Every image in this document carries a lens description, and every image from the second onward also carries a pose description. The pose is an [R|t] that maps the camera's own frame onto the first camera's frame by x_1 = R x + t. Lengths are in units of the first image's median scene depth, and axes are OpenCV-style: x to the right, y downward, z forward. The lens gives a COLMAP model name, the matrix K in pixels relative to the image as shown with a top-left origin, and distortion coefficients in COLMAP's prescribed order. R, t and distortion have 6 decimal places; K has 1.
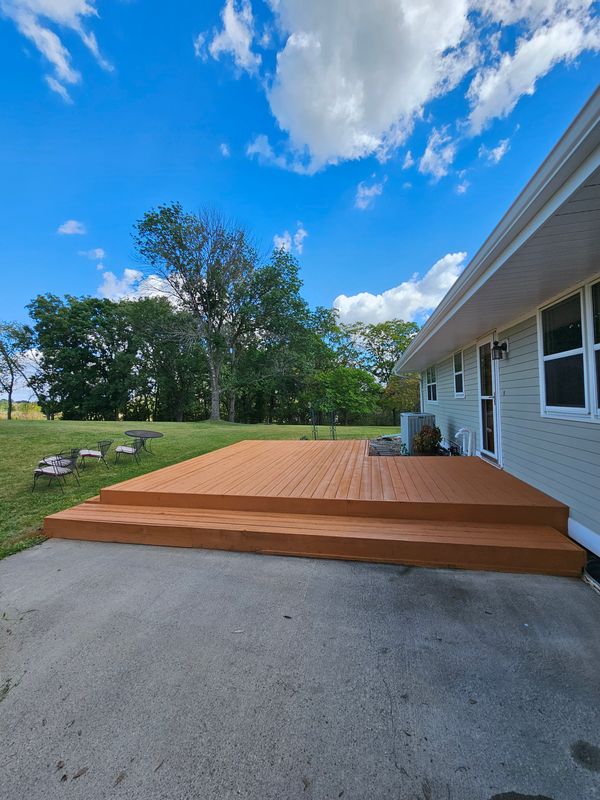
lens RADIAL K [[356.8, 0, 279.9], [0, 356.8, 388.1], [0, 0, 1]] dist [-0.013820, -0.000074]
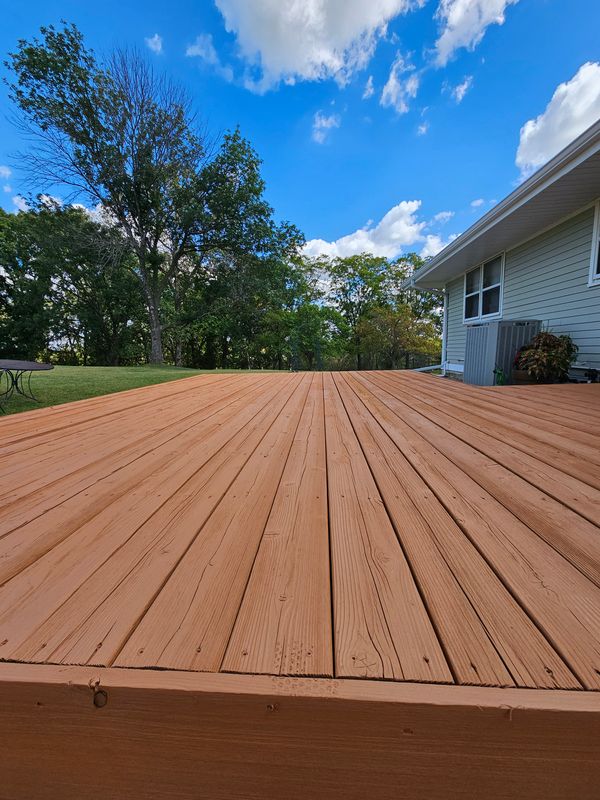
lens RADIAL K [[324.1, 0, 300.1], [0, 324.1, 399.5], [0, 0, 1]] dist [-0.000743, 0.000172]
pose [[0.976880, -0.015964, 0.213192, -0.009140], [-0.020075, 0.985953, 0.165813, 0.022251], [-0.212844, -0.166259, 0.962837, 0.102570]]
